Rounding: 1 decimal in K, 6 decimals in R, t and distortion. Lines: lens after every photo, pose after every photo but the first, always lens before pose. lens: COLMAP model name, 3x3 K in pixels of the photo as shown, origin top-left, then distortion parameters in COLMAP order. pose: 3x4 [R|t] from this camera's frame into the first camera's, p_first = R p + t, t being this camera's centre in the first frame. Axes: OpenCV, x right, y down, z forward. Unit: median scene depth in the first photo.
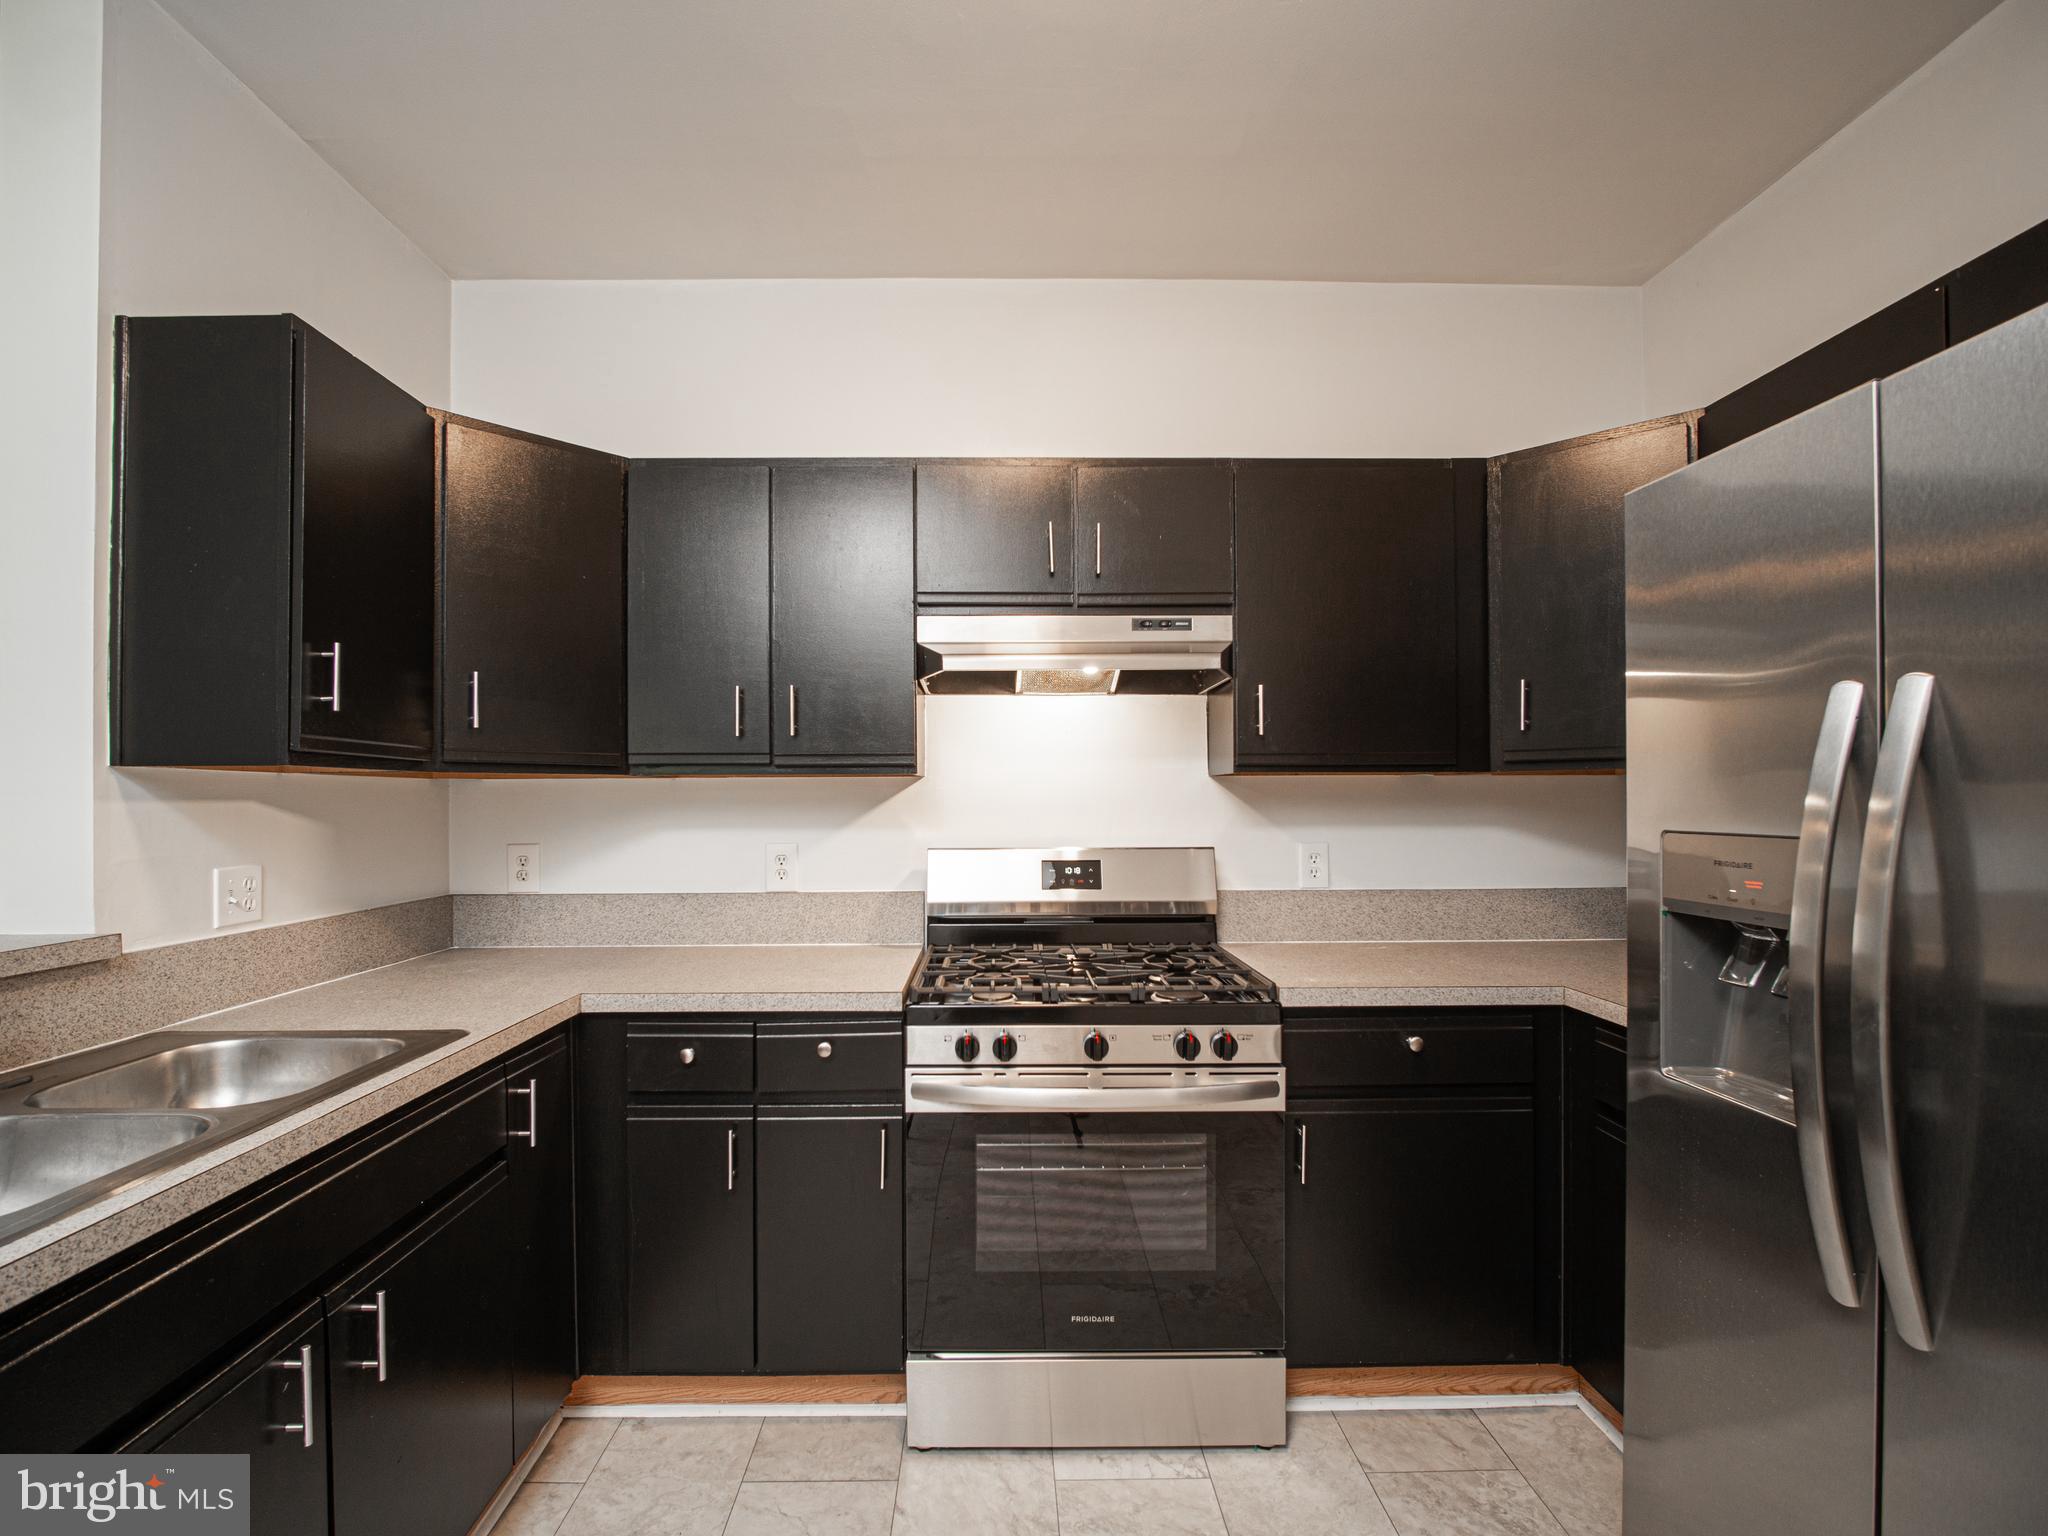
lens RADIAL K [[1345.2, 0, 1019.0], [0, 1345.2, 812.5], [0, 0, 1]] dist [-0.025829, -0.001406]
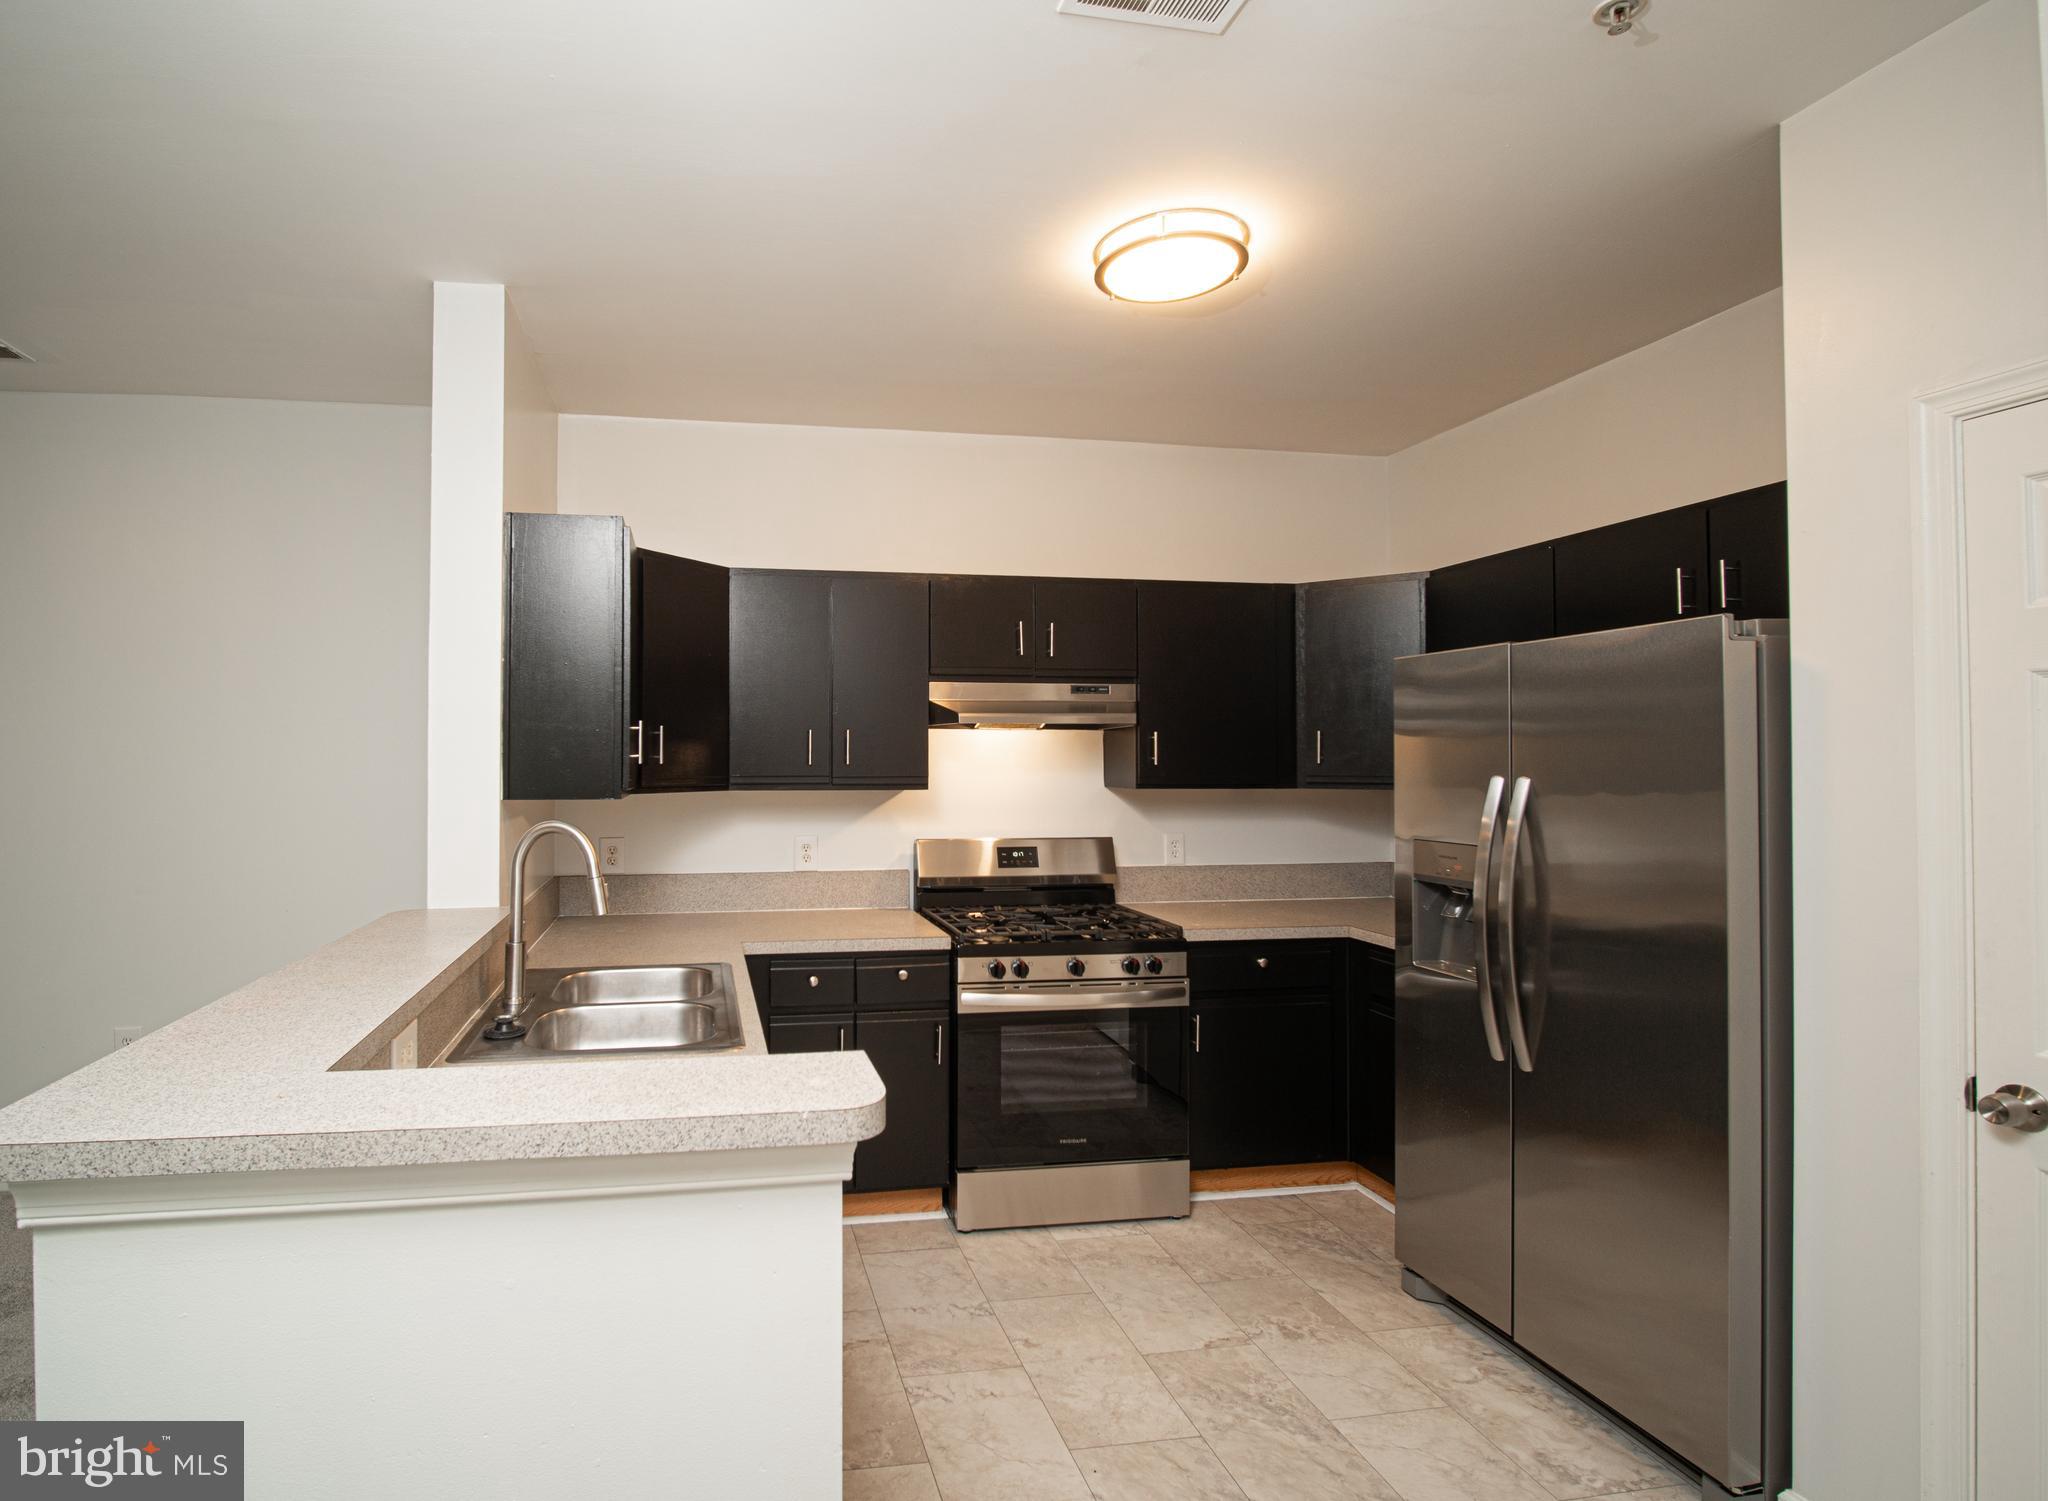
lens RADIAL K [[1427.3, 0, 1024.0], [0, 1427.3, 750.5], [0, 0, 1]] dist [0.000528, 0.000299]
pose [[0.978019, 0.006937, 0.208399, -0.350449], [-0.003684, 0.999865, -0.015994, -0.055524], [-0.208482, 0.014875, 0.977913, -0.633201]]
